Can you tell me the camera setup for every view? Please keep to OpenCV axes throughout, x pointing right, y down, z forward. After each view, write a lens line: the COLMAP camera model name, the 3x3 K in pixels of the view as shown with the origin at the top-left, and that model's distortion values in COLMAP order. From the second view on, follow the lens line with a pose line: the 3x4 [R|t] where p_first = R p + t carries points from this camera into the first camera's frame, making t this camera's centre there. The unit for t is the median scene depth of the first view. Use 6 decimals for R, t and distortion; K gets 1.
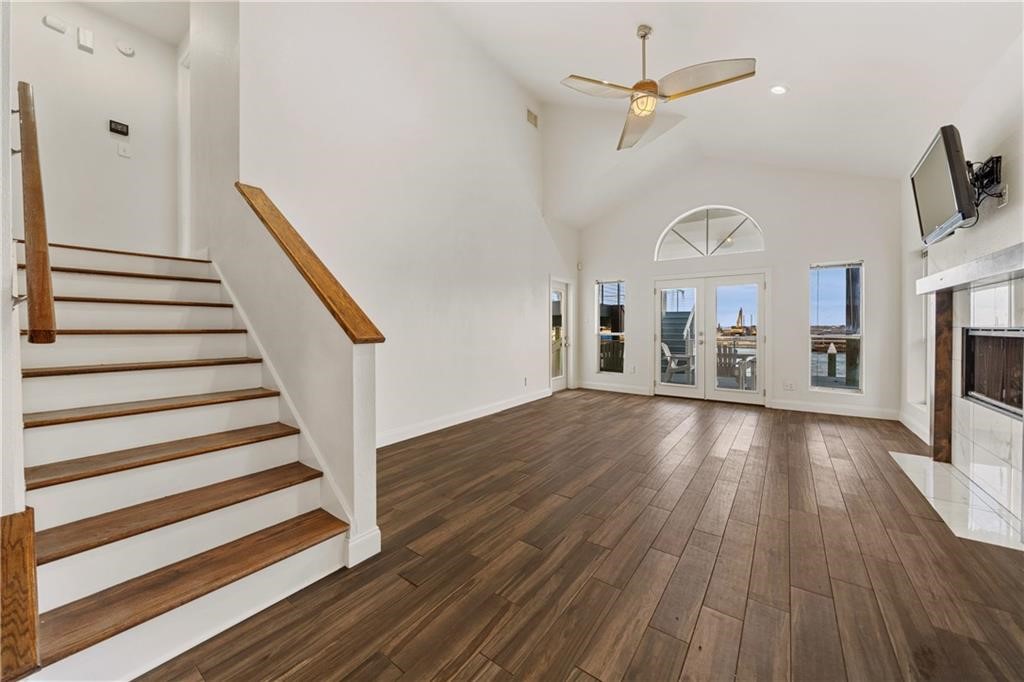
lens RADIAL K [[376.0, 0, 497.9], [0, 376.0, 331.9], [0, 0, 1]] dist [-0.003249, -0.000285]
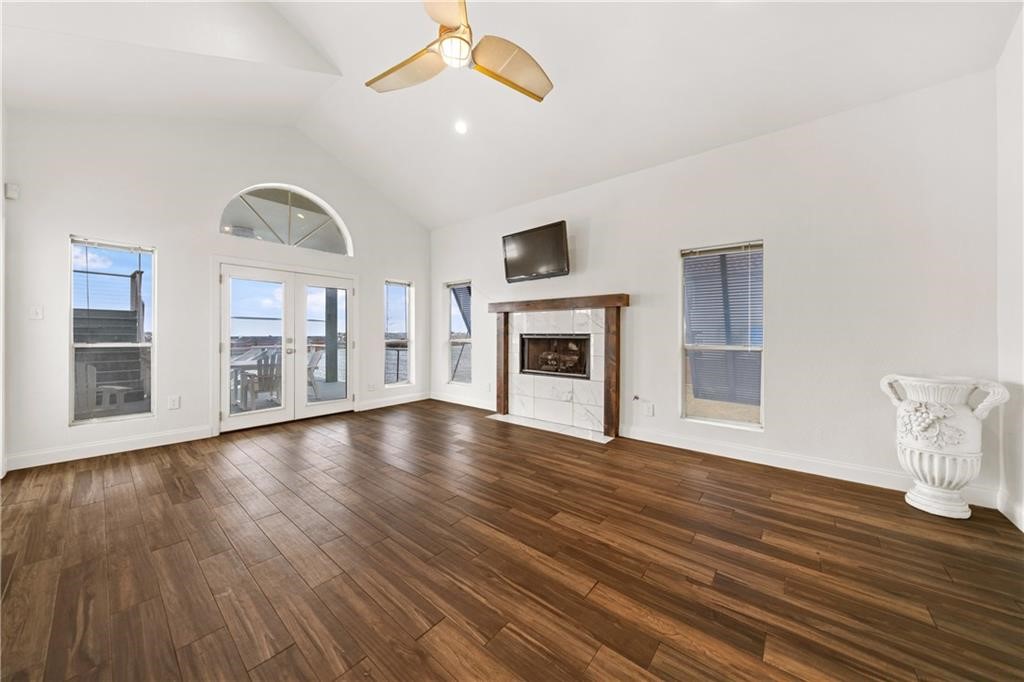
lens RADIAL K [[355.9, 0, 503.1], [0, 355.9, 335.7], [0, 0, 1]] dist [-0.005259, 0.000124]
pose [[0.033769, -0.003766, 0.999423, -0.355130], [0.009029, 0.999953, 0.003463, -0.007023], [-0.999389, 0.008906, 0.033802, 0.889908]]
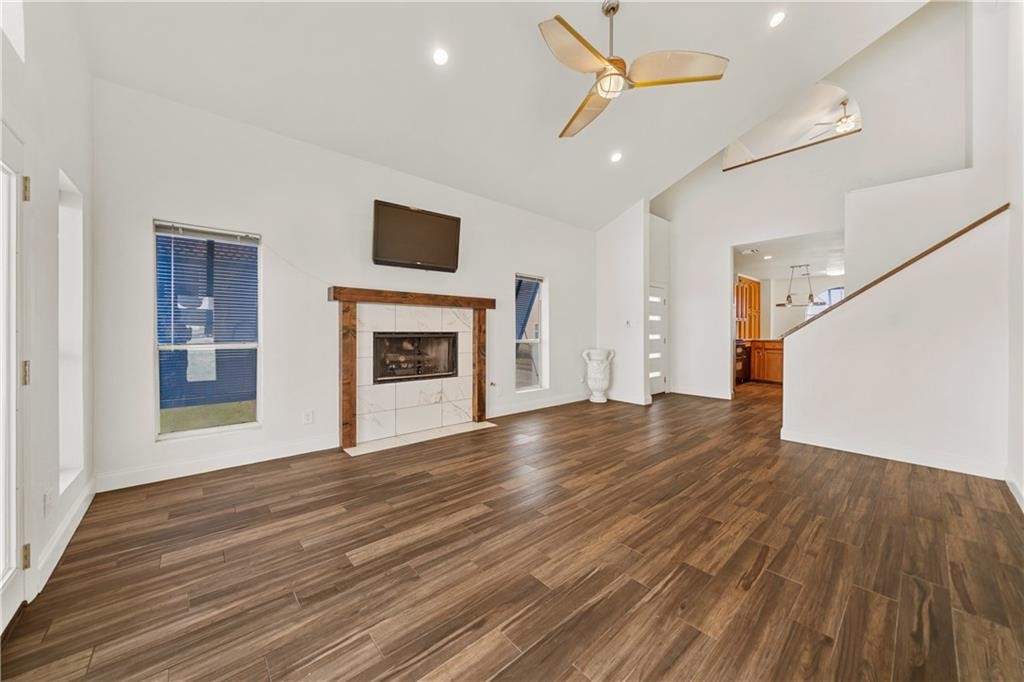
lens RADIAL K [[376.0, 0, 513.8], [0, 376.0, 332.9], [0, 0, 1]] dist [-0.003249, -0.000285]
pose [[-0.987915, 0.000620, 0.154995, 0.486417], [0.002966, 0.999885, 0.014899, -0.023018], [-0.154968, 0.015179, -0.987803, 1.951783]]
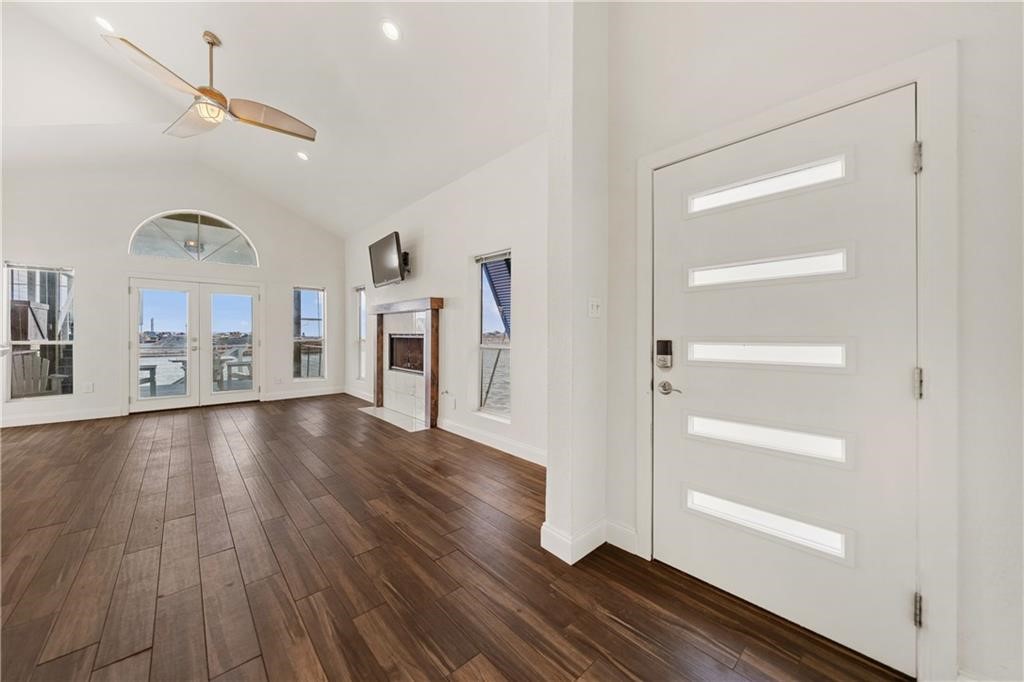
lens RADIAL K [[376.0, 0, 515.0], [0, 376.0, 336.0], [0, 0, 1]] dist [-0.003249, -0.000285]
pose [[0.175338, -0.006936, 0.984484, -0.458437], [0.009570, 0.999940, 0.005340, -0.002489], [-0.984462, 0.008485, 0.175394, 0.029198]]
